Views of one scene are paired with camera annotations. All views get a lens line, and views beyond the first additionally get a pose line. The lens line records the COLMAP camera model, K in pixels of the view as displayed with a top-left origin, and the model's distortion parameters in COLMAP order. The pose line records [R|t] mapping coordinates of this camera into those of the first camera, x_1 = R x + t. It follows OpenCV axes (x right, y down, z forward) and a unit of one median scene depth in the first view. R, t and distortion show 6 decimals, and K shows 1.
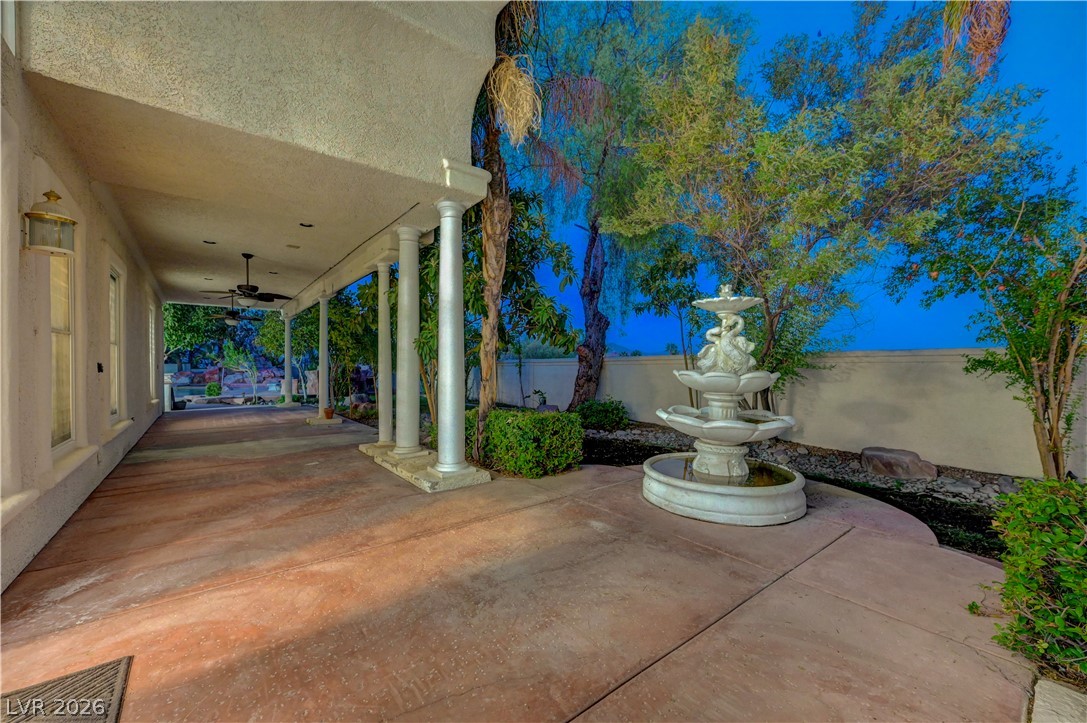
lens RADIAL K [[430.2, 0, 547.7], [0, 430.2, 364.4], [0, 0, 1]] dist [0.001941, -0.000209]
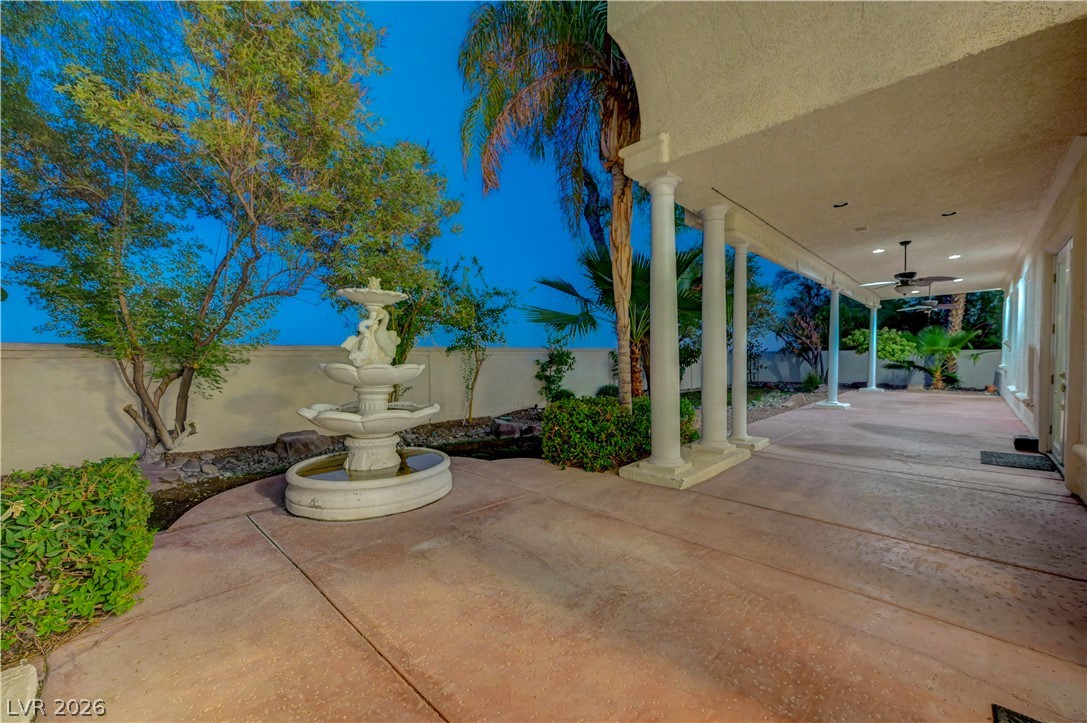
lens RADIAL K [[430.2, 0, 546.7], [0, 430.2, 362.2], [0, 0, 1]] dist [0.001941, -0.000209]
pose [[-0.120239, -0.011774, 0.992675, -0.823960], [0.005292, 0.999908, 0.012500, 0.001085], [-0.992731, 0.006756, -0.120166, 0.945034]]
